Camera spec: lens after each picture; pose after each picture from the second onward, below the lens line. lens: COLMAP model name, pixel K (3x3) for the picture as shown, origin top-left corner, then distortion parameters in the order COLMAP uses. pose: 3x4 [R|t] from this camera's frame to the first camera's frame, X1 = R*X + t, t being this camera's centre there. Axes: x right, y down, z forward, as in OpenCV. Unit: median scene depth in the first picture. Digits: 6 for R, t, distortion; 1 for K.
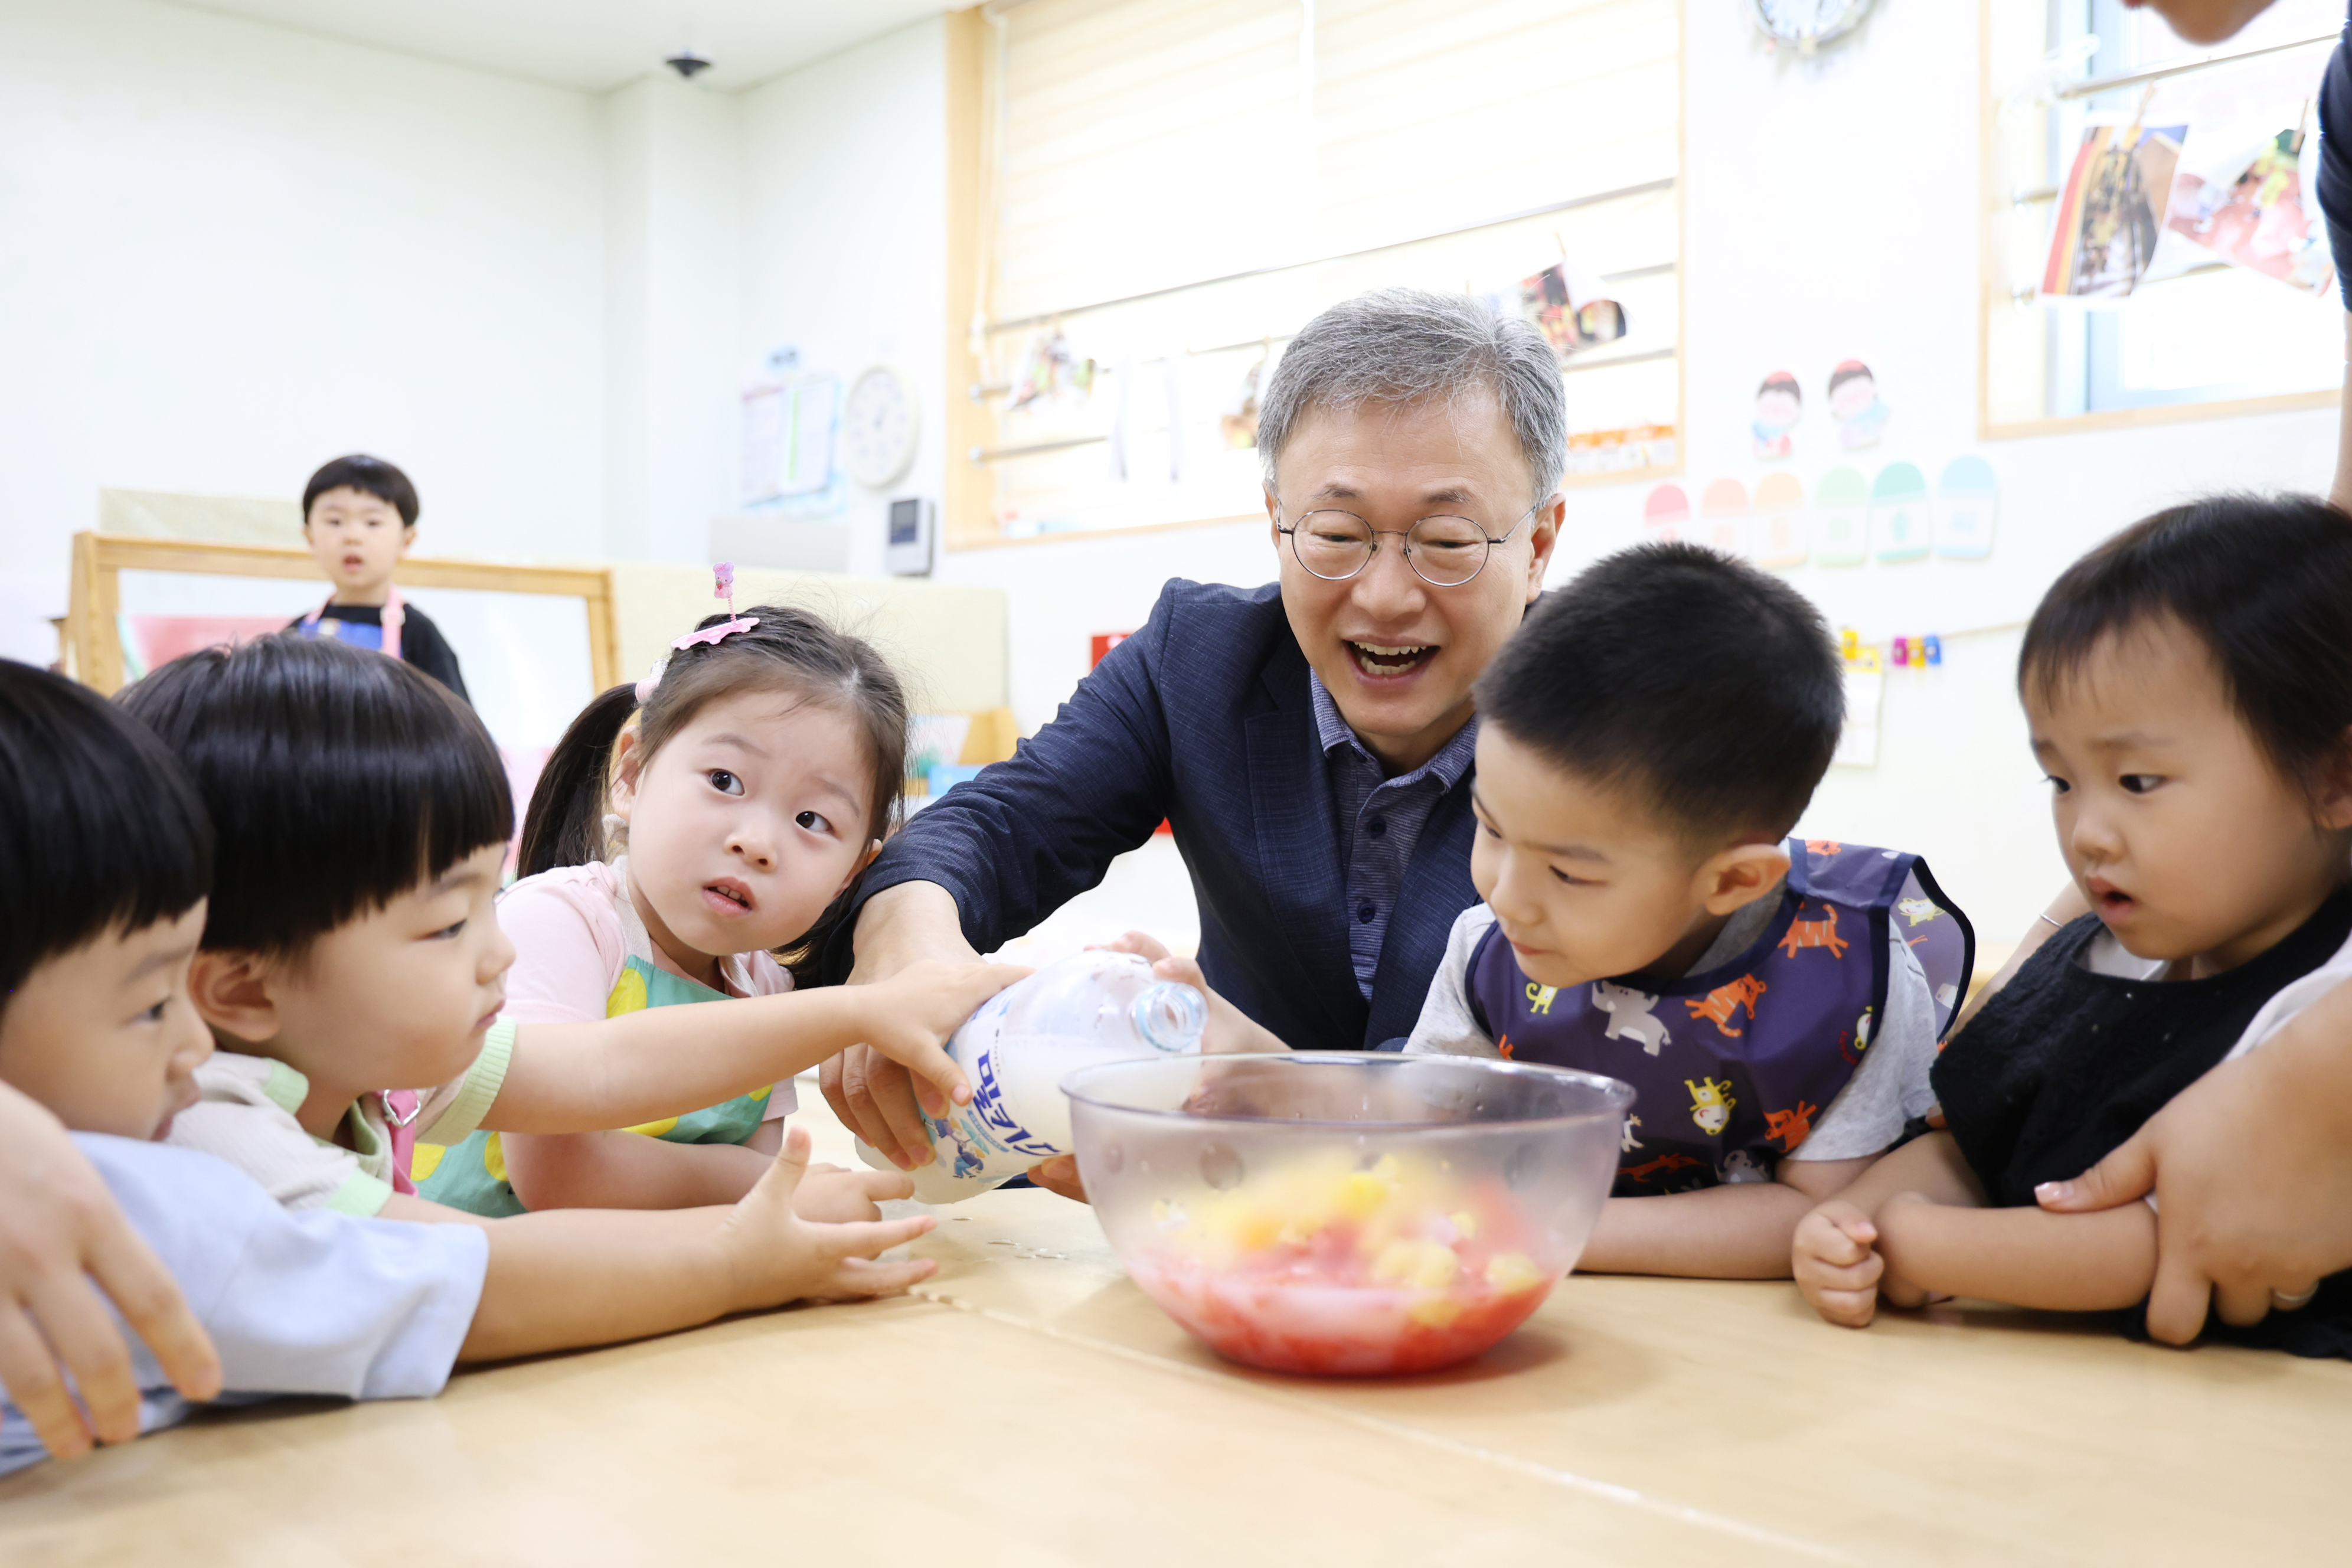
lens RADIAL K [[2488.6, 0, 1176.0], [0, 2488.6, 736.4], [0, 0, 1]] dist [-0.015326, -0.022225]
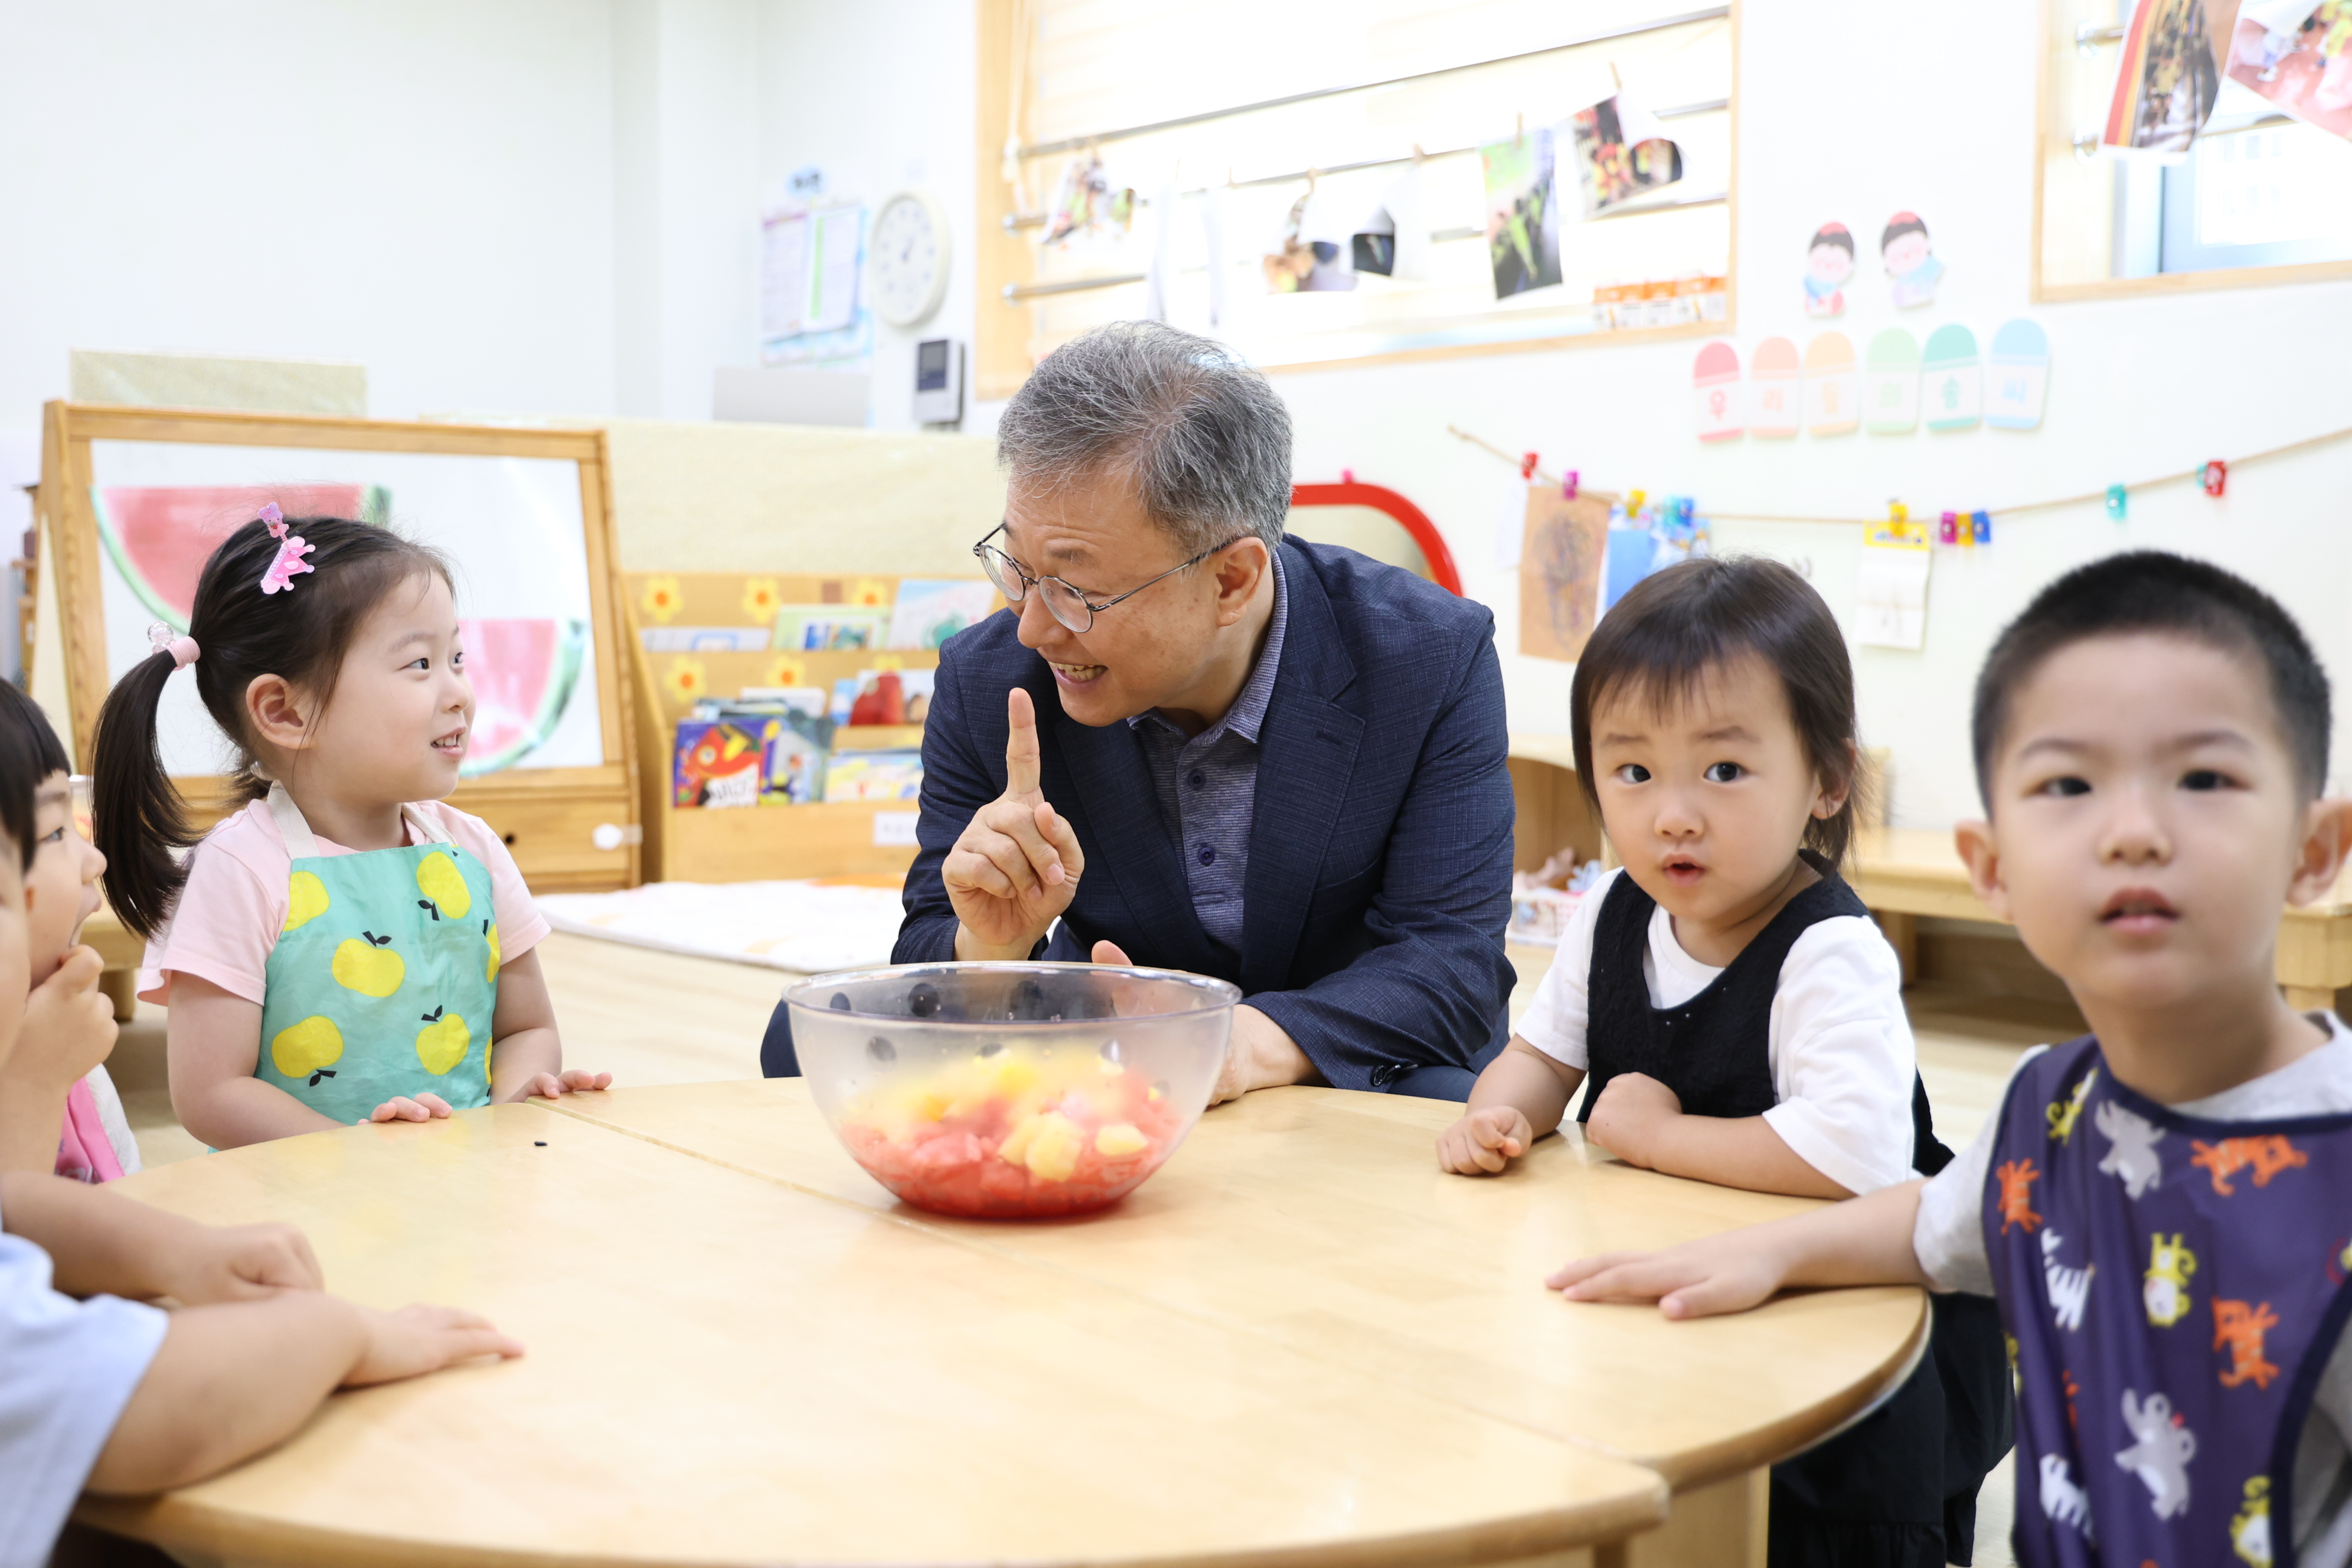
lens RADIAL K [[2929.5, 0, 1176.0], [0, 2929.5, 784.0], [0, 0, 1]] dist [-0.023003, -0.017490]
pose [[0.998399, 0.005750, -0.056272, 0.057426], [-0.001512, 0.997178, 0.075060, -0.018446], [0.056545, -0.074855, 0.995590, -0.112086]]
